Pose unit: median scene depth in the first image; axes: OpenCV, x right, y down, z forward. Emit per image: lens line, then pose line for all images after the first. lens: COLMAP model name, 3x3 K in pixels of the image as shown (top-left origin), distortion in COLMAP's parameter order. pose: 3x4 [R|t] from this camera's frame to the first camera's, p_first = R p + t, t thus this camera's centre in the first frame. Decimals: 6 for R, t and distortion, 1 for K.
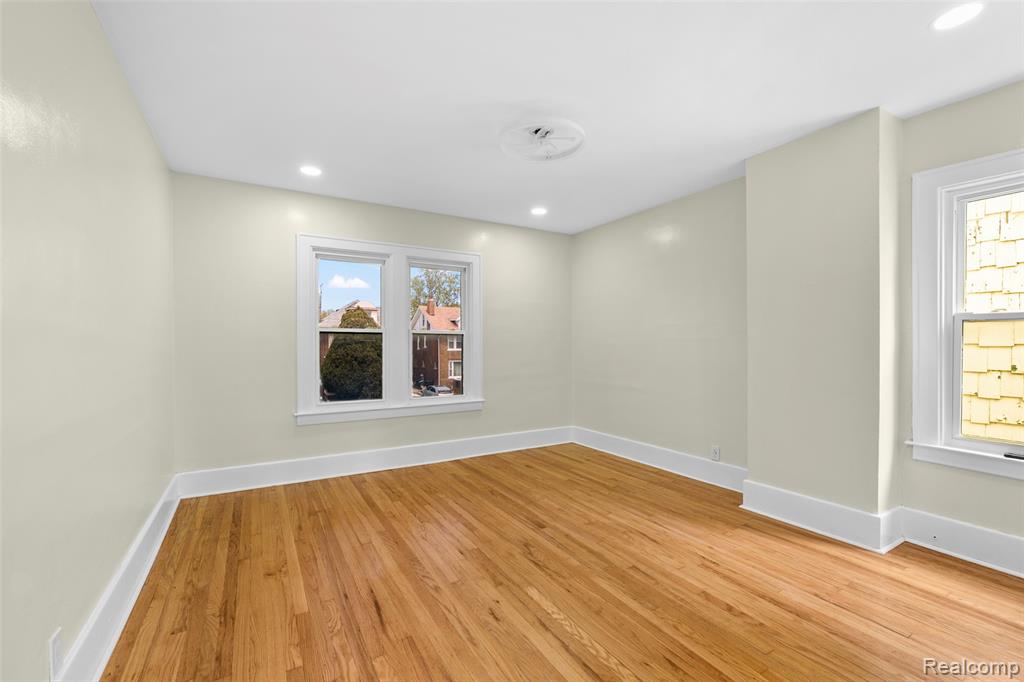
lens RADIAL K [[423.5, 0, 507.7], [0, 423.5, 344.0], [0, 0, 1]] dist [-0.000983, -0.000065]
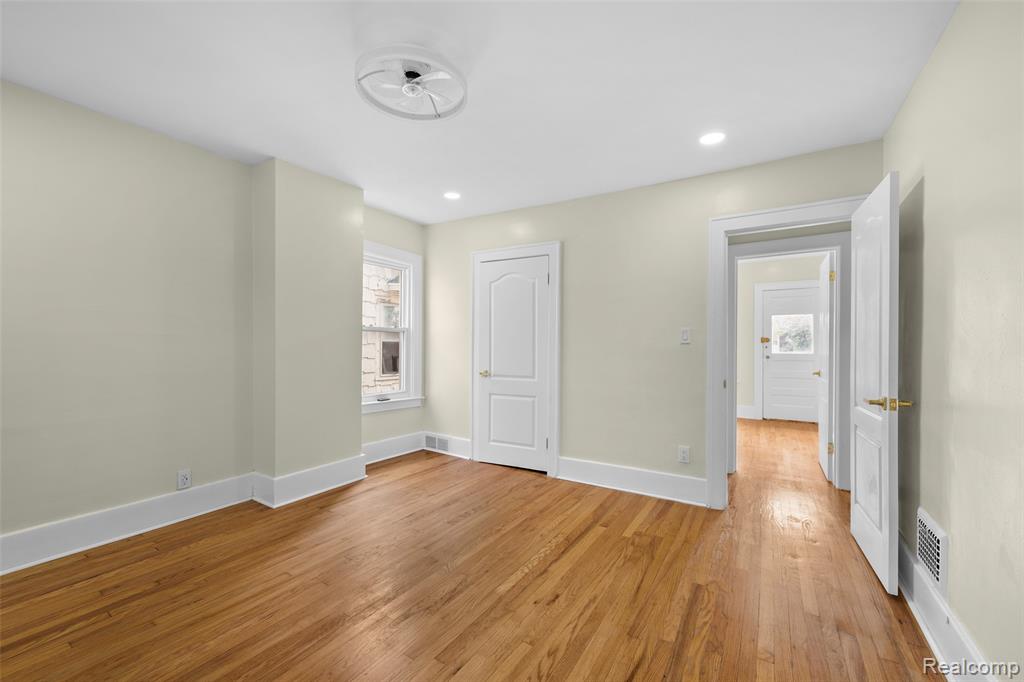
lens RADIAL K [[423.5, 0, 507.9], [0, 423.5, 343.8], [0, 0, 1]] dist [-0.000983, -0.000065]
pose [[-0.456937, -0.003051, 0.889494, -0.790406], [-0.006711, 0.999977, -0.000018, 0.007443], [-0.889474, -0.005978, -0.456947, 1.374908]]
